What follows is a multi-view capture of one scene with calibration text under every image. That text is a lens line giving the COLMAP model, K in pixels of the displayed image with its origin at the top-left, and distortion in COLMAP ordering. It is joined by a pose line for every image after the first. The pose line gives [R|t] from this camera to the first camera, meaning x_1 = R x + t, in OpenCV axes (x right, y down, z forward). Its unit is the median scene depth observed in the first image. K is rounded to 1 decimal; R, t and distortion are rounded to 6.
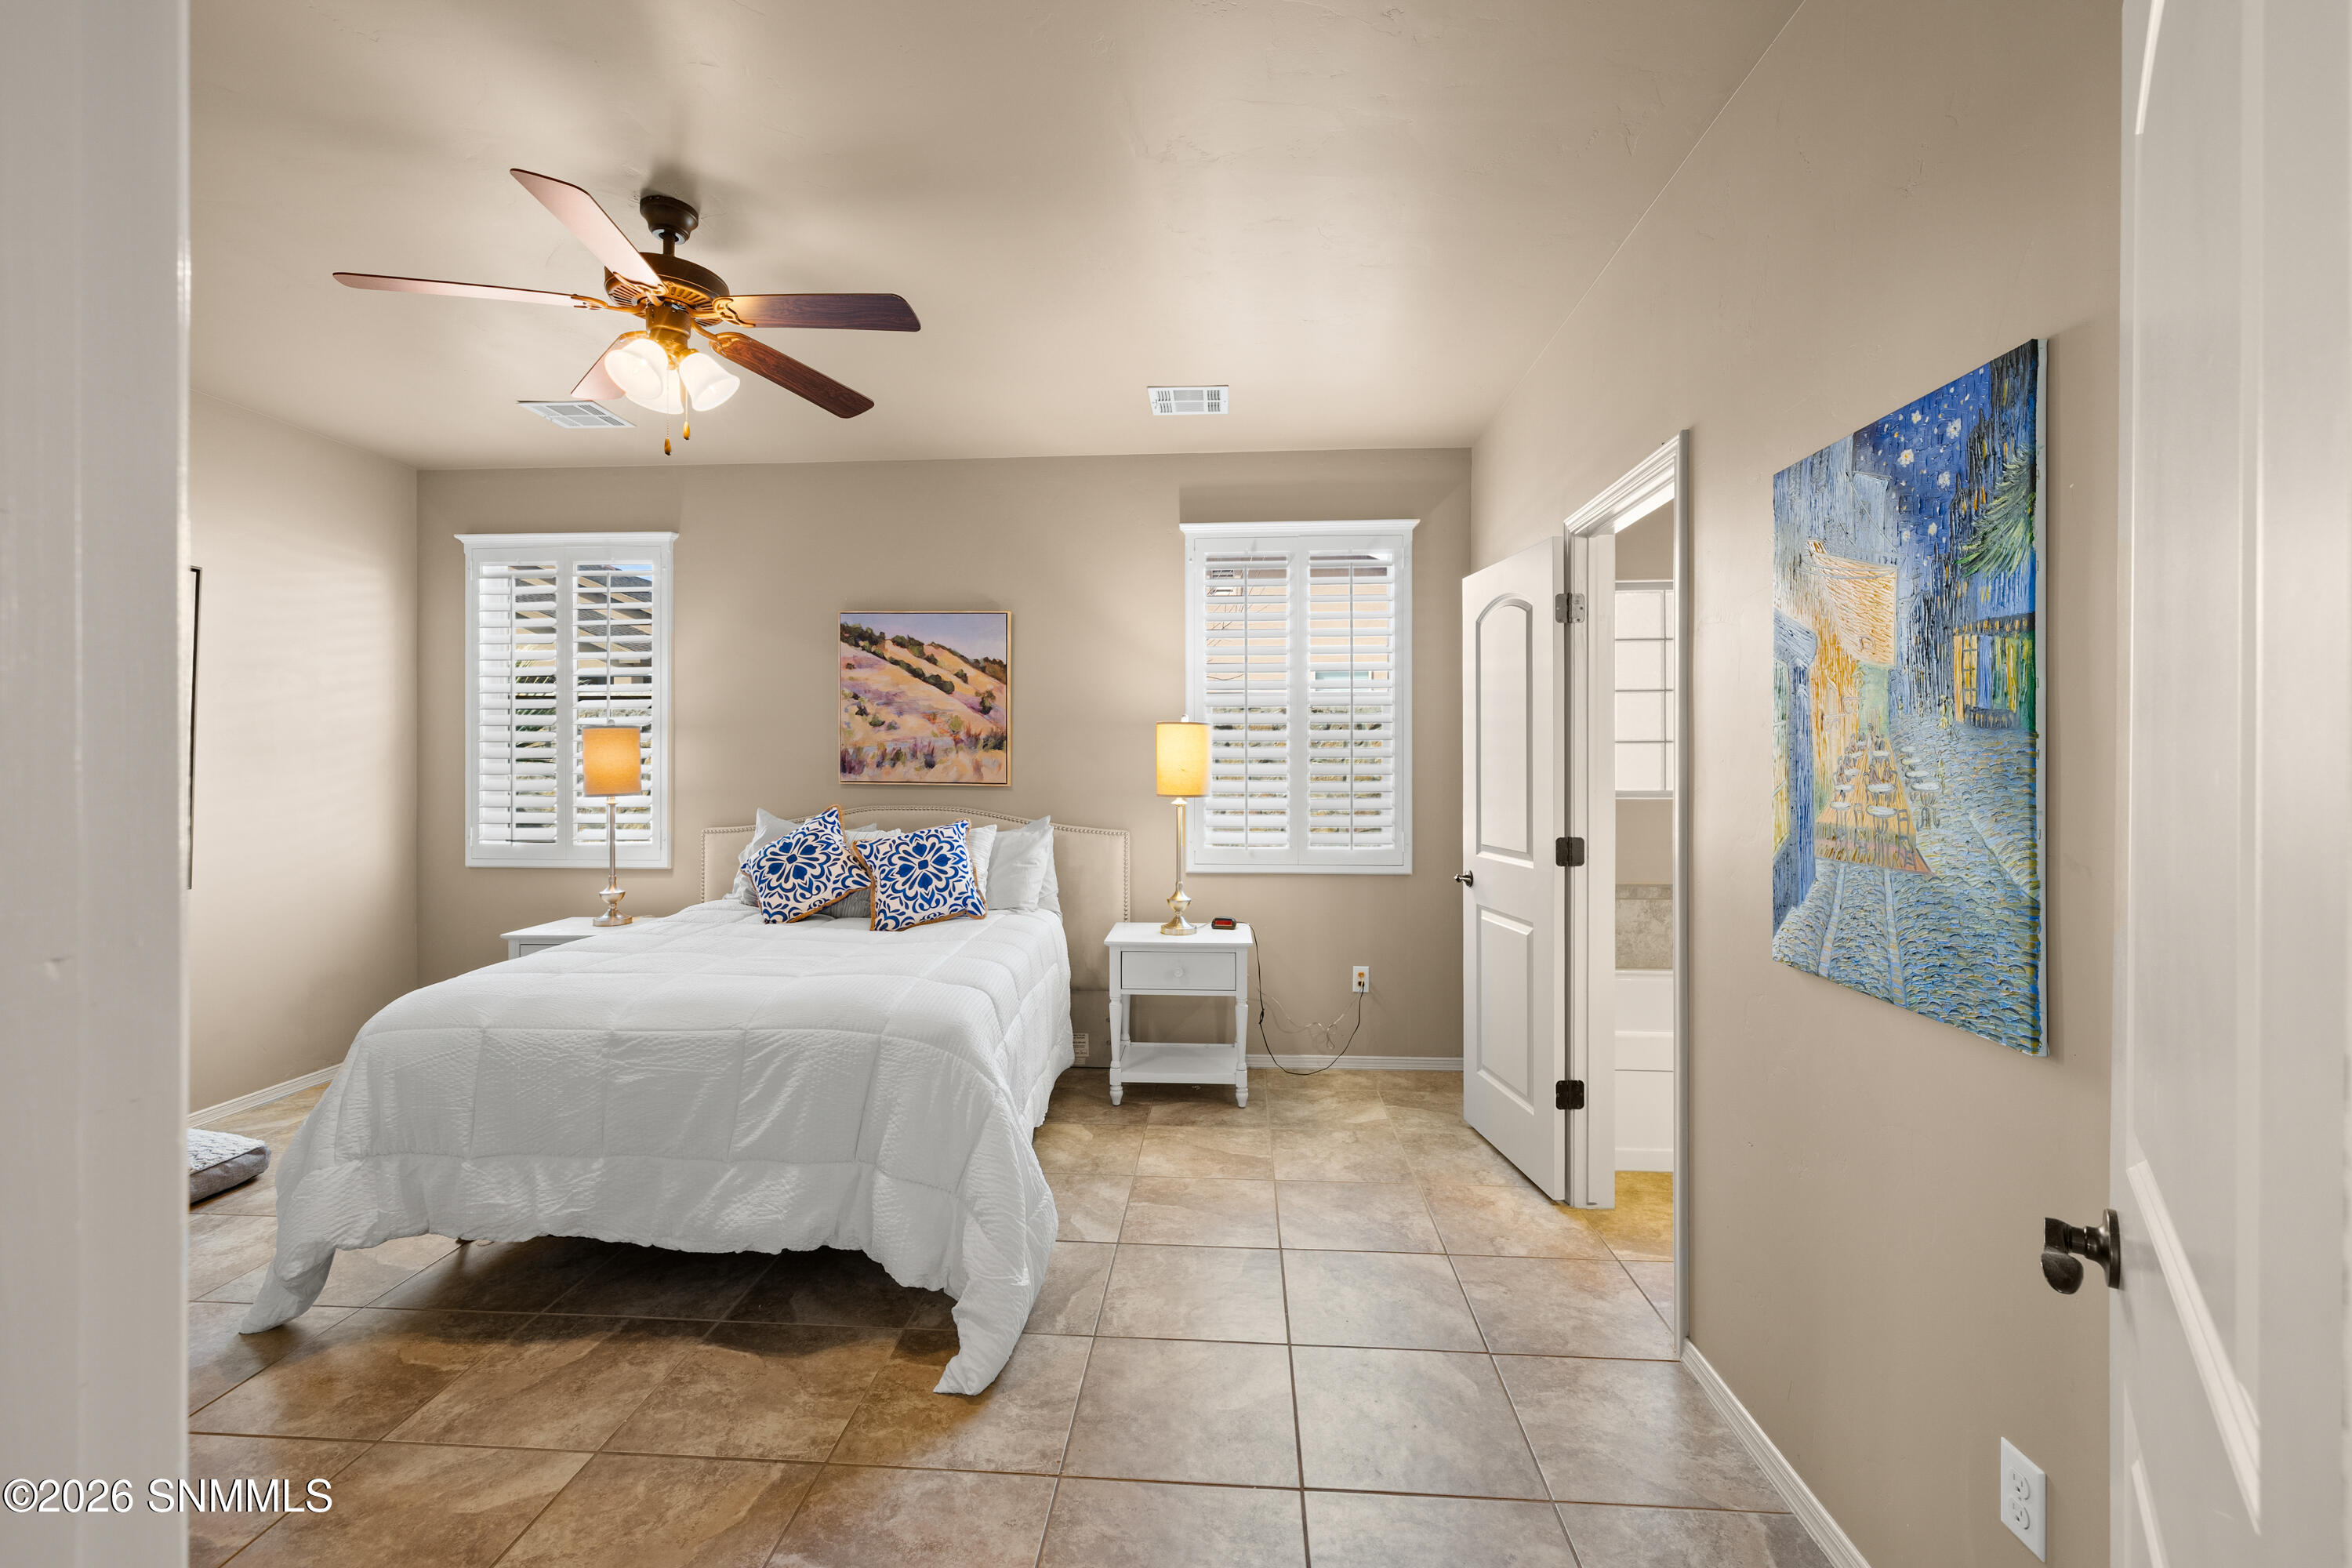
lens RADIAL K [[987.1, 0, 1174.9], [0, 987.1, 762.3], [0, 0, 1]] dist [-0.001588, -0.000794]
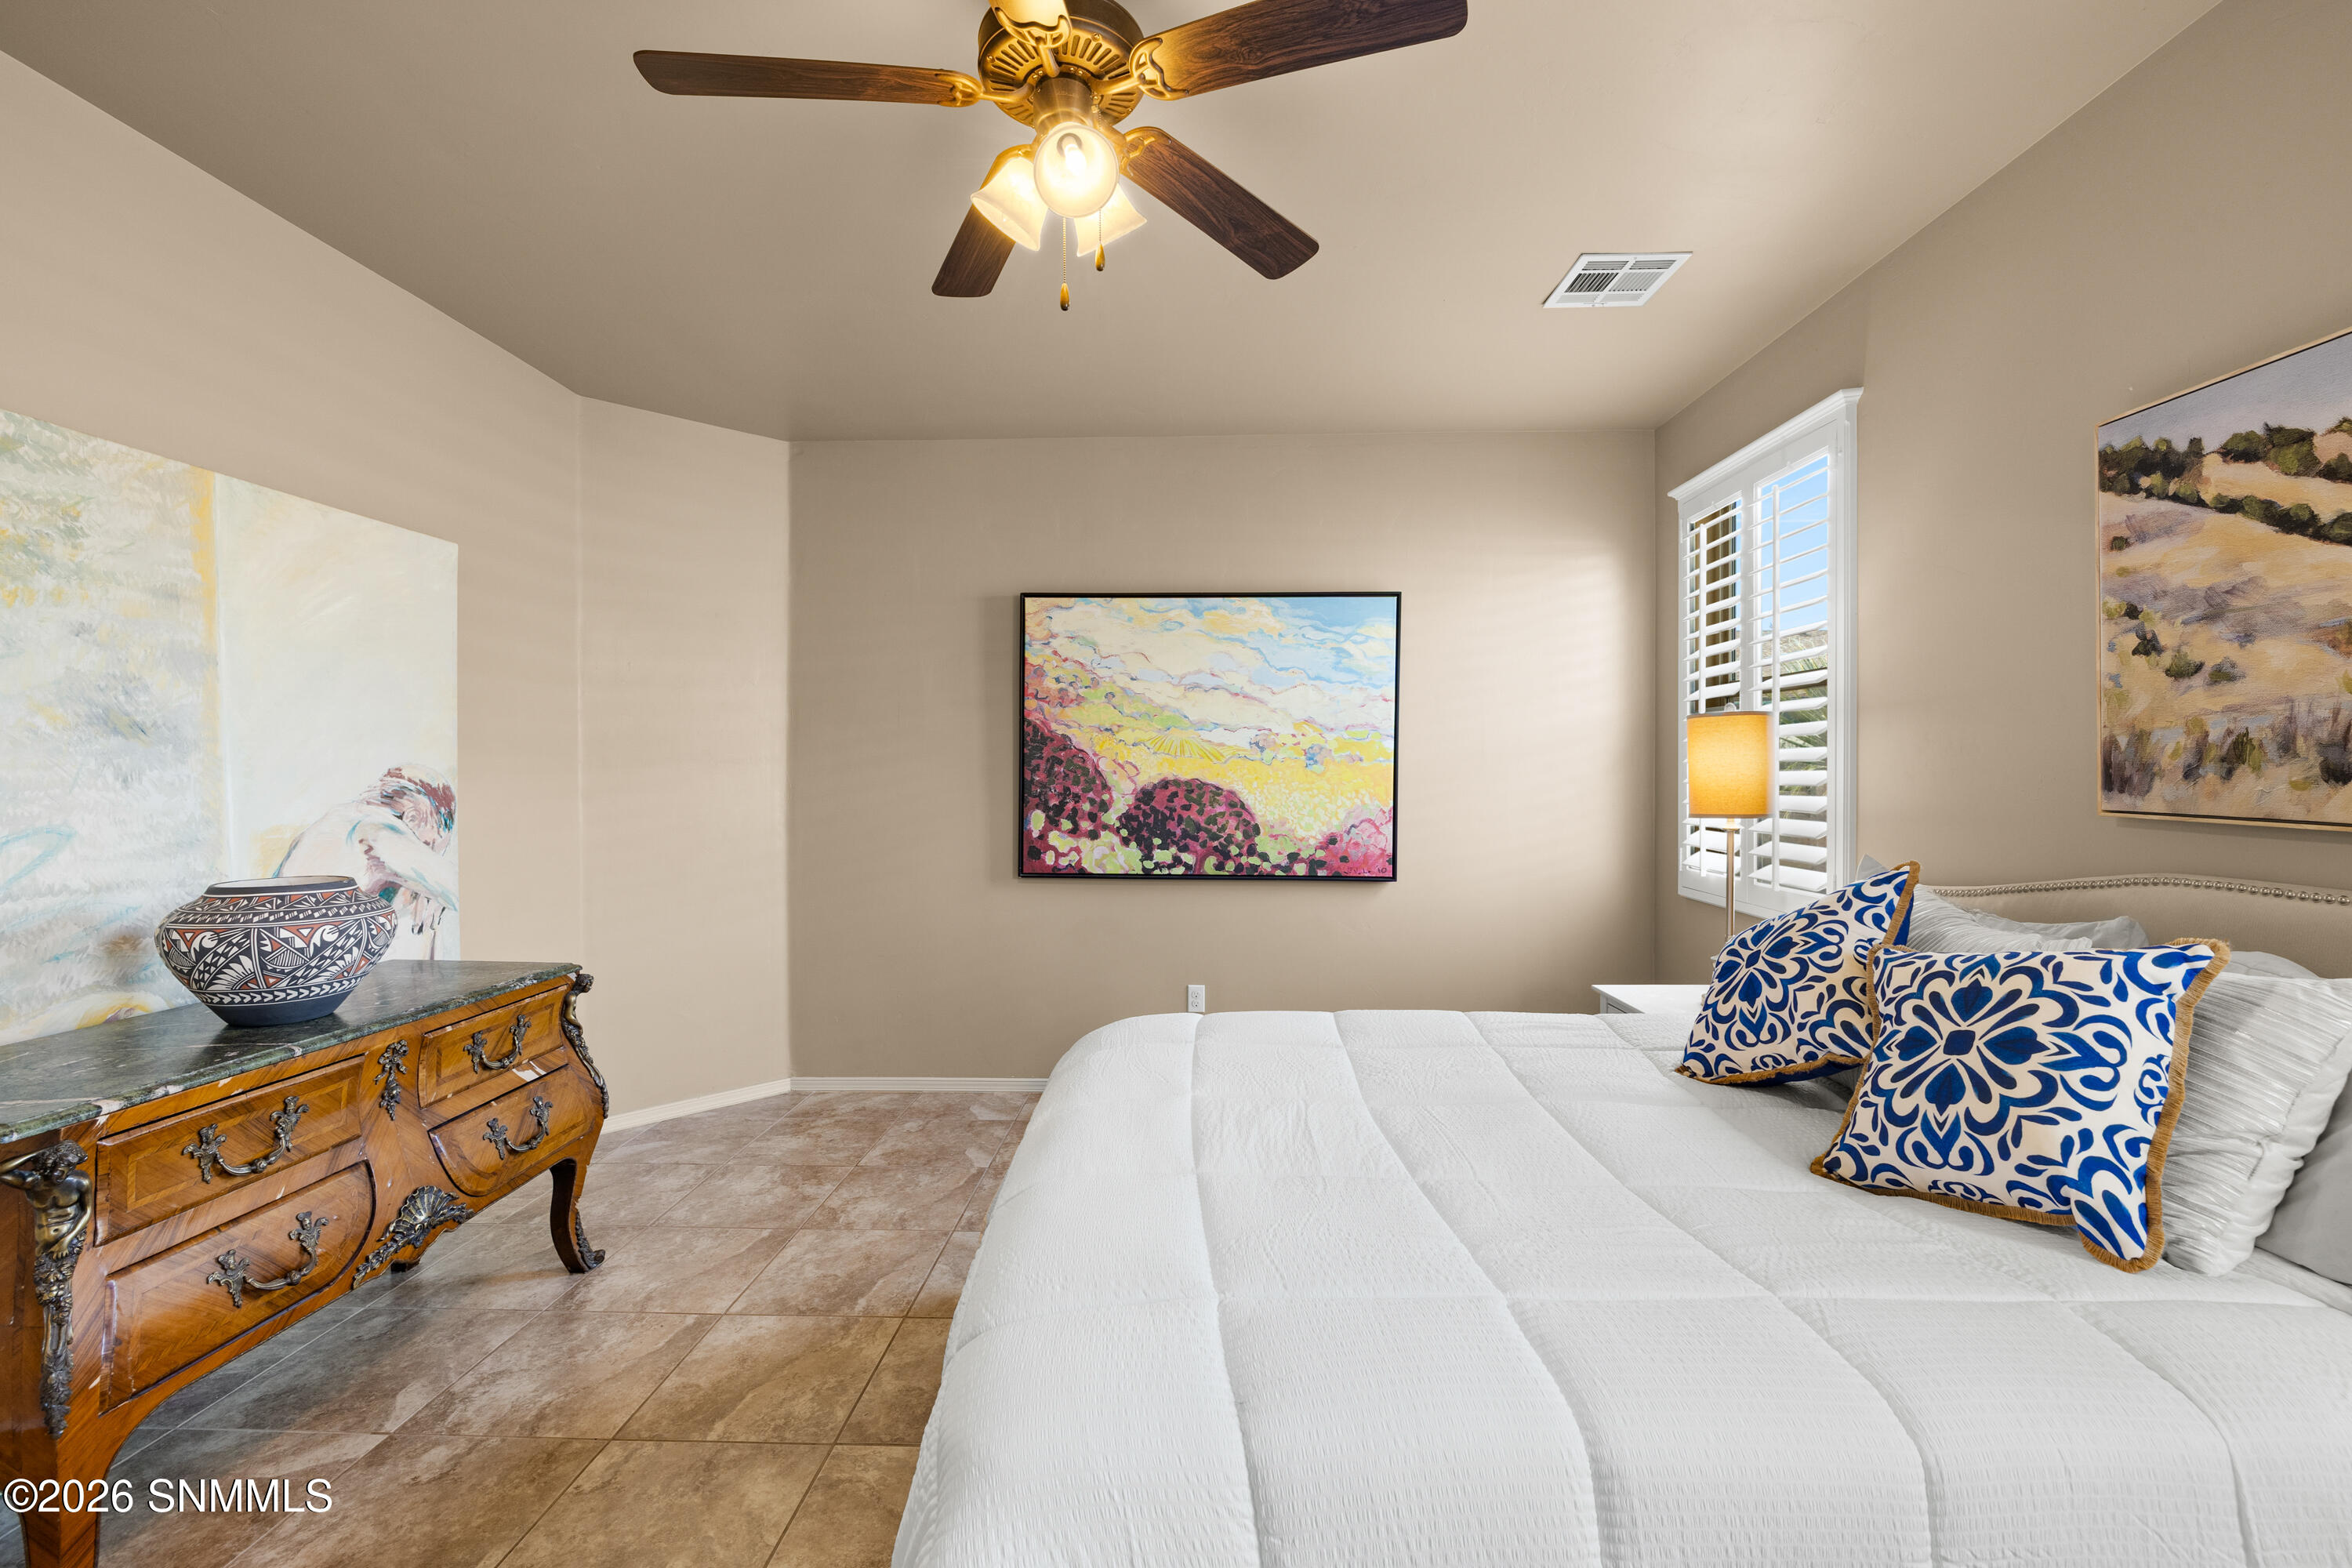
lens RADIAL K [[987.1, 0, 1167.9], [0, 987.1, 772.7], [0, 0, 1]] dist [-0.001588, -0.000794]
pose [[0.027082, 0.003423, -0.999627, 0.088533], [-0.000131, 0.999994, 0.003421, 0.001031], [0.999633, 0.000038, 0.027083, 0.578101]]
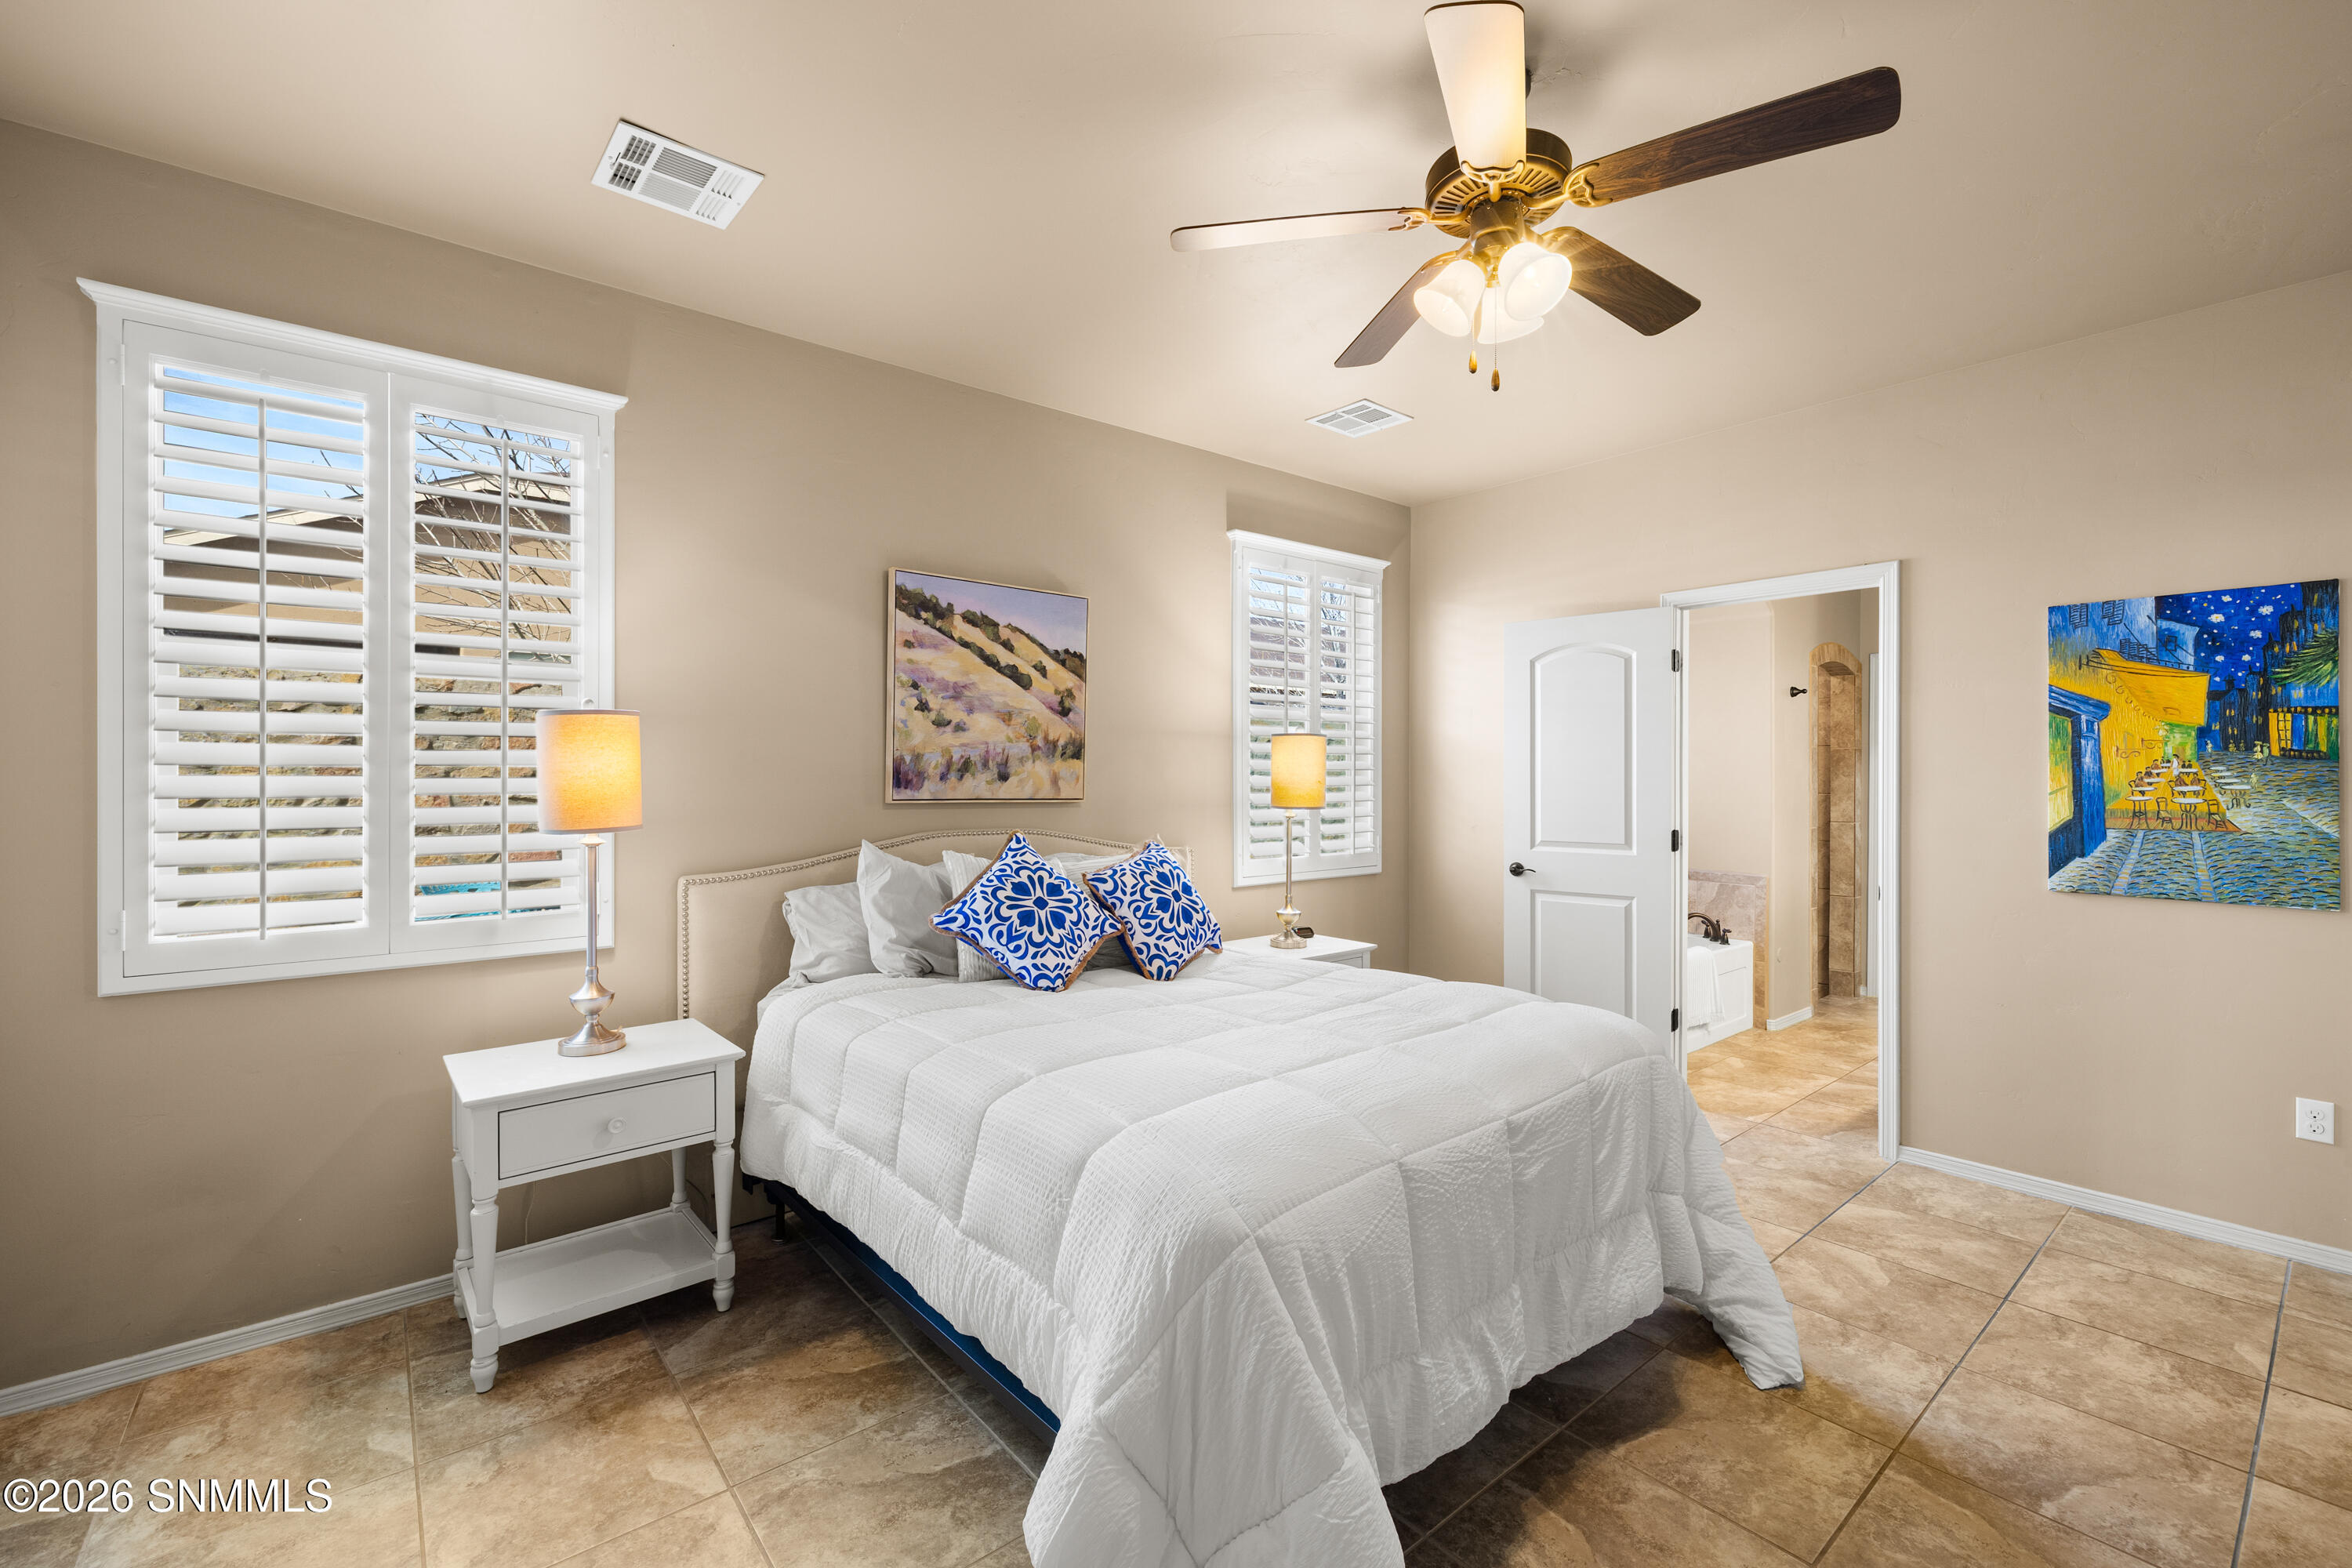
lens RADIAL K [[987.1, 0, 1173.8], [0, 987.1, 774.6], [0, 0, 1]] dist [-0.001588, -0.000794]
pose [[0.733479, 0.001042, 0.679712, -0.690449], [-0.001031, 0.999999, -0.000421, 0.000678], [-0.679712, -0.000392, 0.733479, 0.323382]]
